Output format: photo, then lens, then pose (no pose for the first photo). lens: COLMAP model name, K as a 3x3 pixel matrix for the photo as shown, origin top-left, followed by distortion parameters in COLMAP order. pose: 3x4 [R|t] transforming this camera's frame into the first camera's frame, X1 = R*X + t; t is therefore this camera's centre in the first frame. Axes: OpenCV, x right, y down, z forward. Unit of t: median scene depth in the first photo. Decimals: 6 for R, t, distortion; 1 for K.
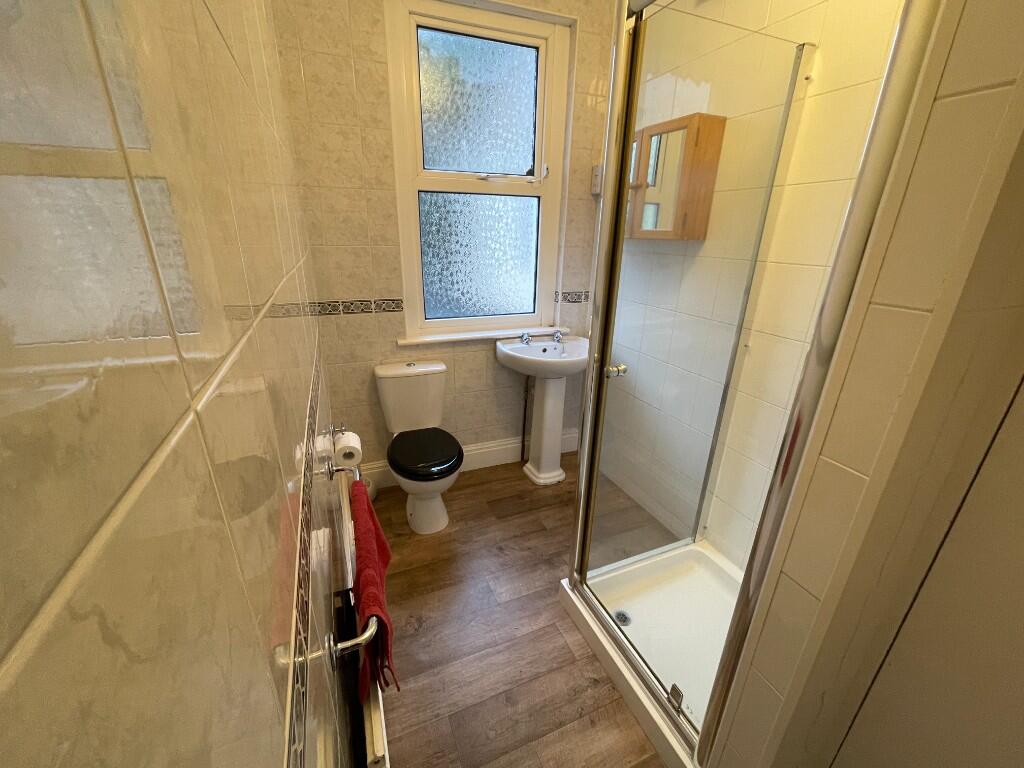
lens RADIAL K [[413.7, 0, 510.8], [0, 413.7, 385.1], [0, 0, 1]] dist [0.011109, 0.000059]
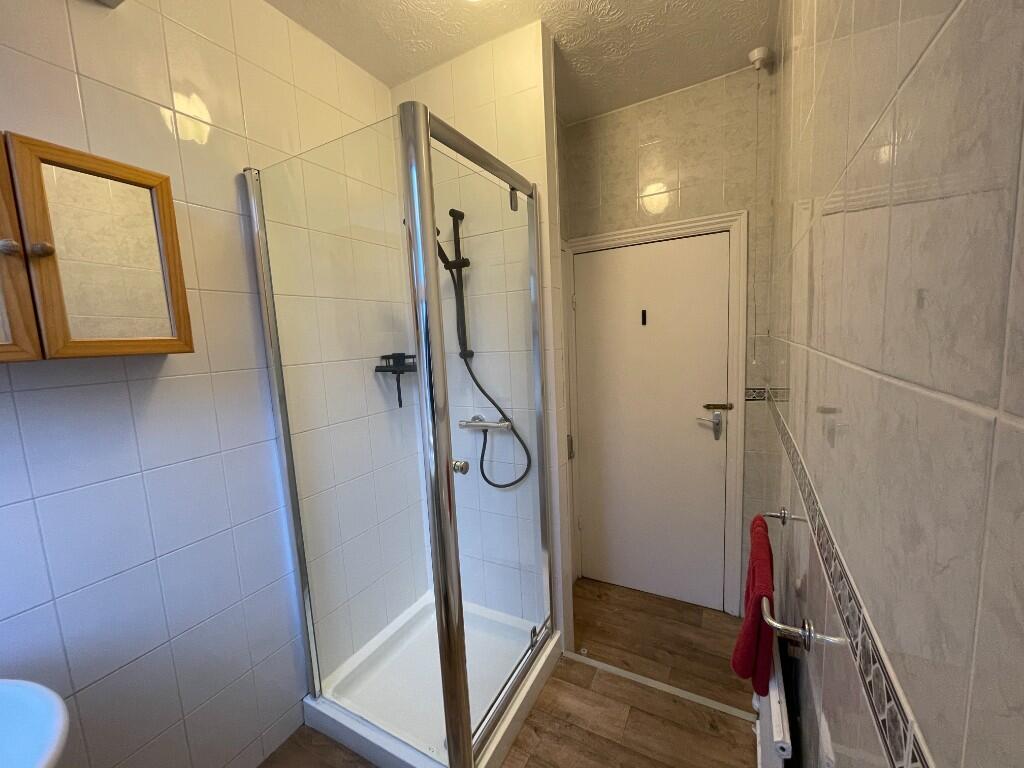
lens RADIAL K [[413.7, 0, 513.1], [0, 413.7, 383.4], [0, 0, 1]] dist [0.011109, 0.000059]
pose [[-0.623567, -0.060684, 0.779411, -0.526923], [0.323980, 0.887281, 0.328283, -0.426390], [-0.711478, 0.457220, -0.533618, 1.217737]]
